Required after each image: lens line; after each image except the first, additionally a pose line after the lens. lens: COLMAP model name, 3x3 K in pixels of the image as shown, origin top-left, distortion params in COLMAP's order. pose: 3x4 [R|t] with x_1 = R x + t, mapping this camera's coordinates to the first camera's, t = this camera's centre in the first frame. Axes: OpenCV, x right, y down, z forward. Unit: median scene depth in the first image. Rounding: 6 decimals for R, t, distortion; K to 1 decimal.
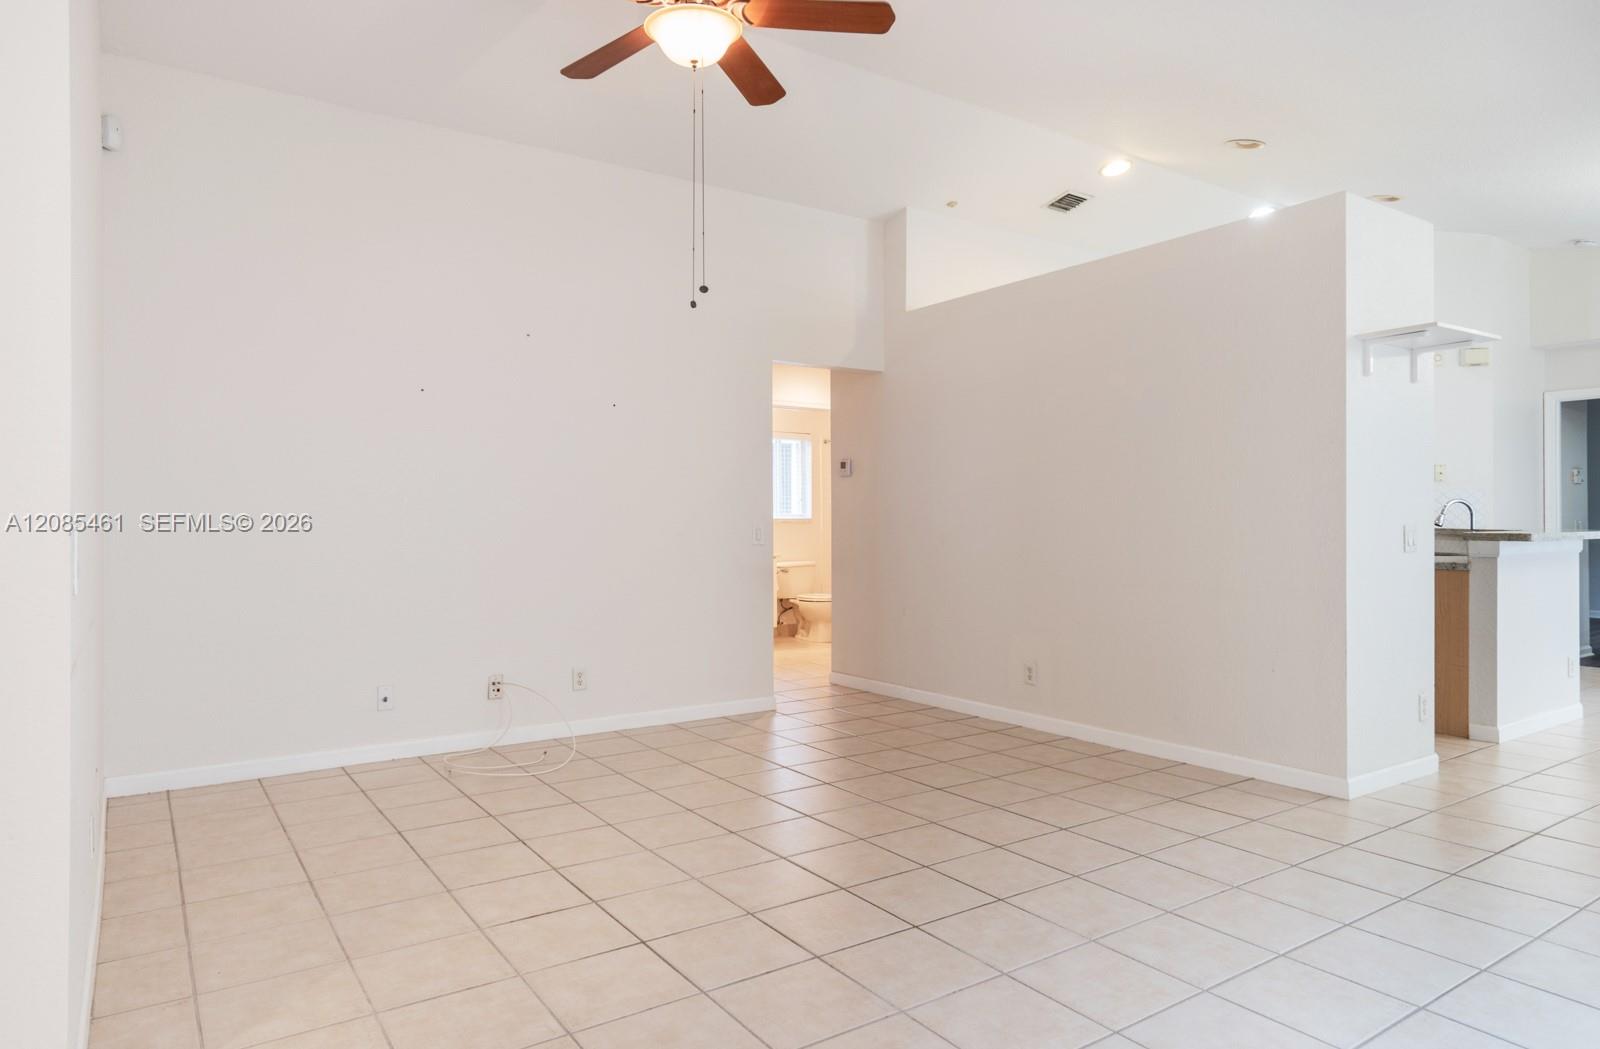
lens RADIAL K [[971.8, 0, 800.0], [0, 971.8, 524.5], [0, 0, 1]] dist [-0.001100, -0.002137]
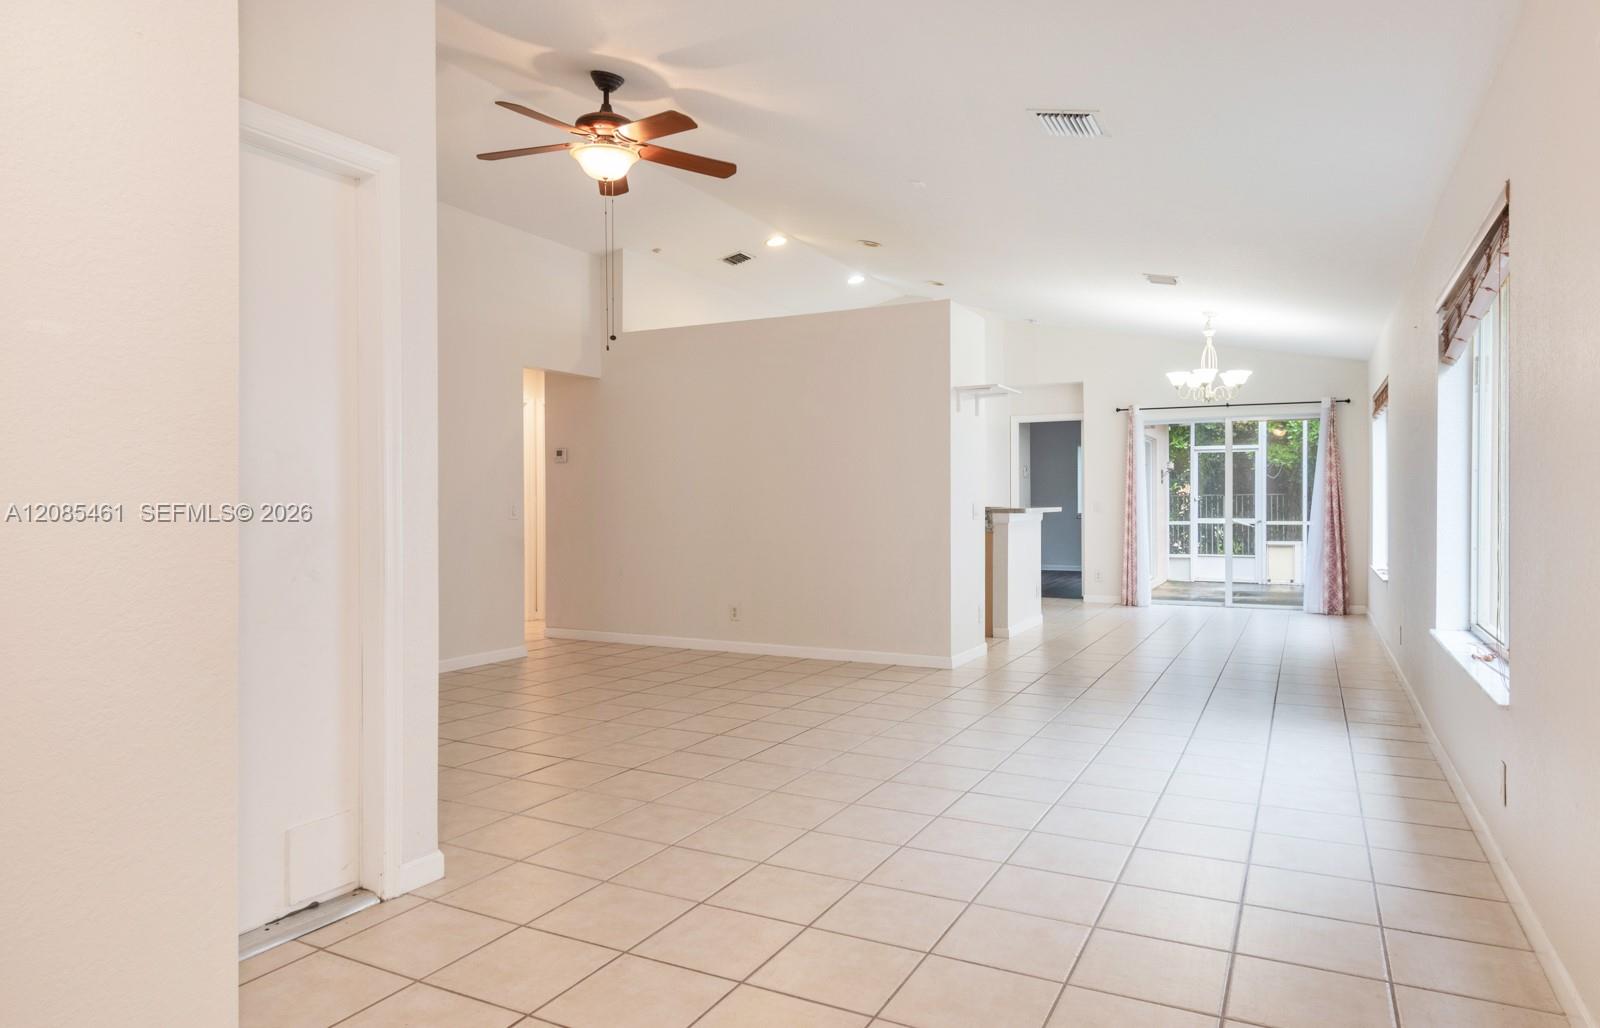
lens RADIAL K [[997.1, 0, 800.8], [0, 997.1, 507.9], [0, 0, 1]] dist [-0.032990, 0.000117]
pose [[0.877400, -0.000685, 0.479759, -0.349976], [-0.000129, 0.999999, 0.001663, 0.005015], [-0.479759, -0.001520, 0.877399, -0.266925]]
